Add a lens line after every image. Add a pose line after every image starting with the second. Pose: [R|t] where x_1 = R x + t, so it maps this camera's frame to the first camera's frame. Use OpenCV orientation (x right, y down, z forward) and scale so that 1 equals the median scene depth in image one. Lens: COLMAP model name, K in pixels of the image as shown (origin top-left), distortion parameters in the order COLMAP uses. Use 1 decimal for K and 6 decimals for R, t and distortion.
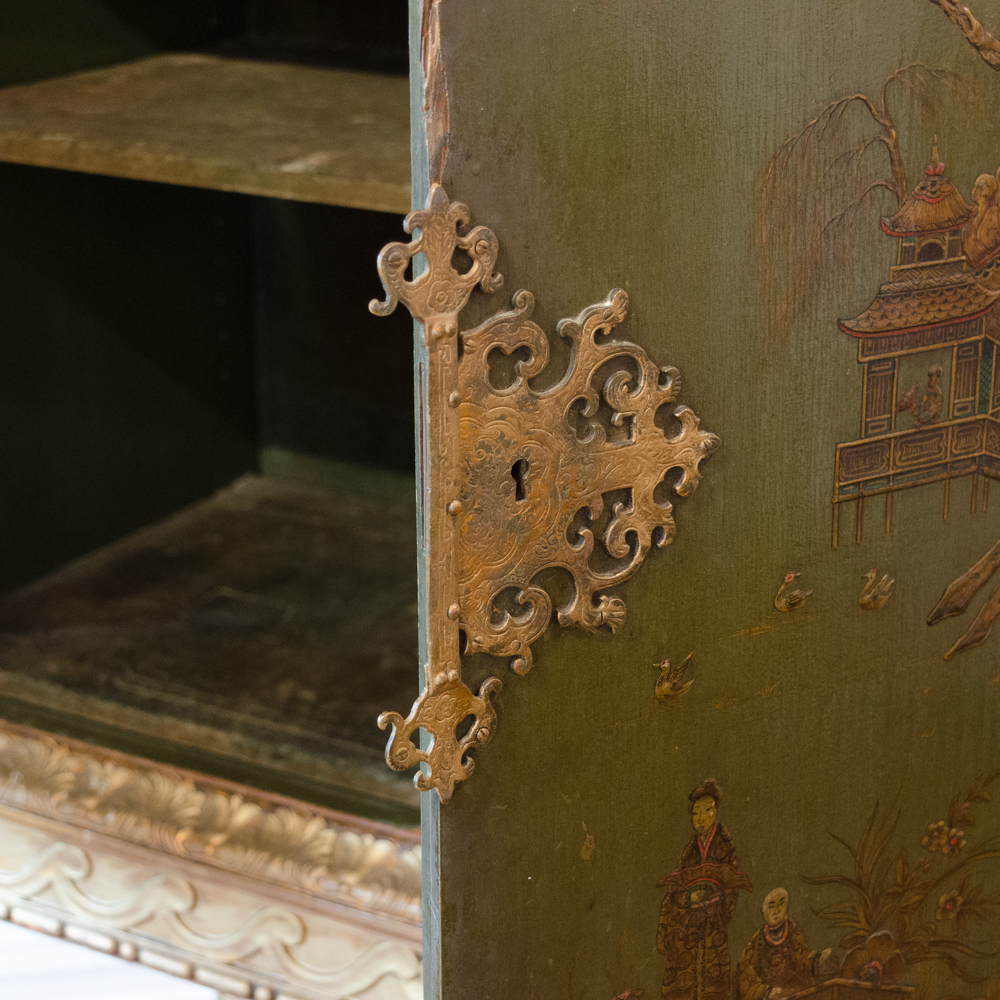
lens RADIAL K [[2390.3, 0, 496.0], [0, 2390.3, 501.7], [0, 0, 1]] dist [-0.003791, 0.000000]
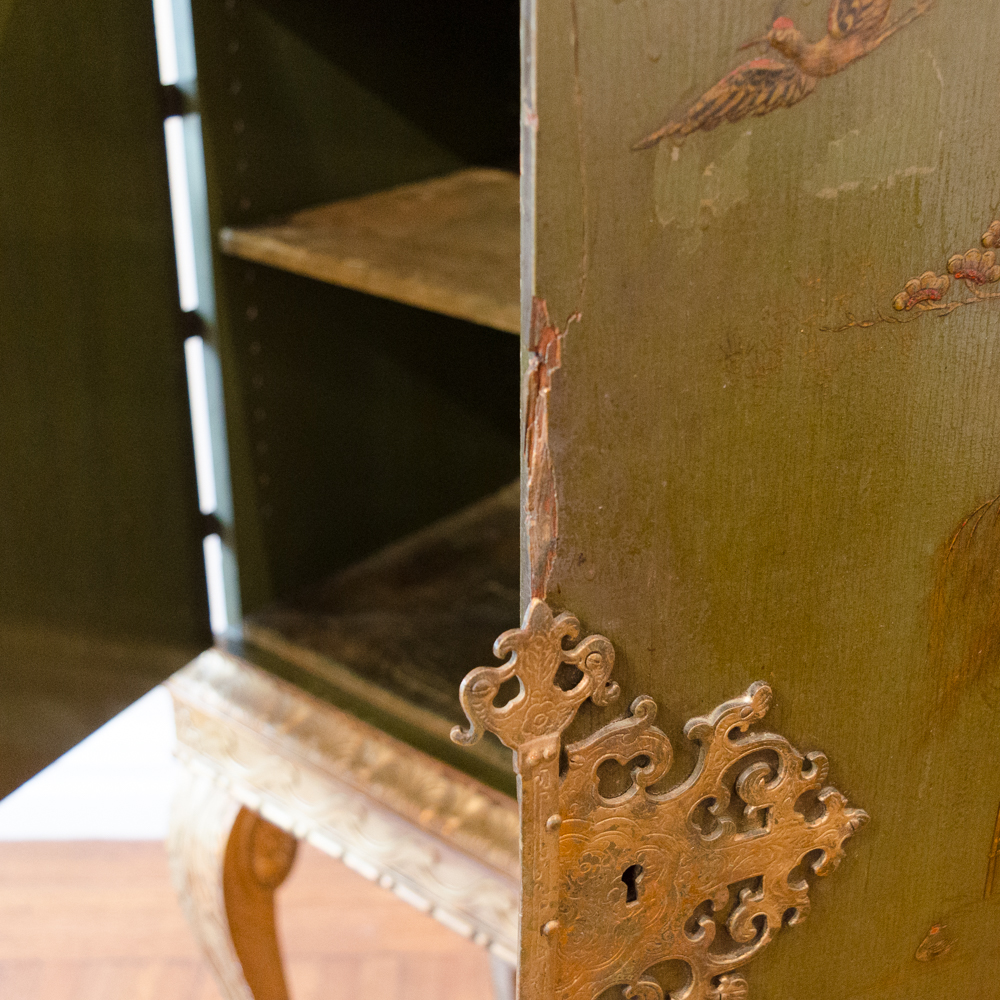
lens RADIAL K [[1437.5, 0, 499.9], [0, 1437.5, 504.9], [0, 0, 1]] dist [-0.013407, 0.000000]
pose [[0.983487, 0.074742, -0.164827, 0.039238], [-0.056712, 0.992145, 0.111503, -0.206343], [0.171866, -0.100314, 0.980000, 0.481693]]
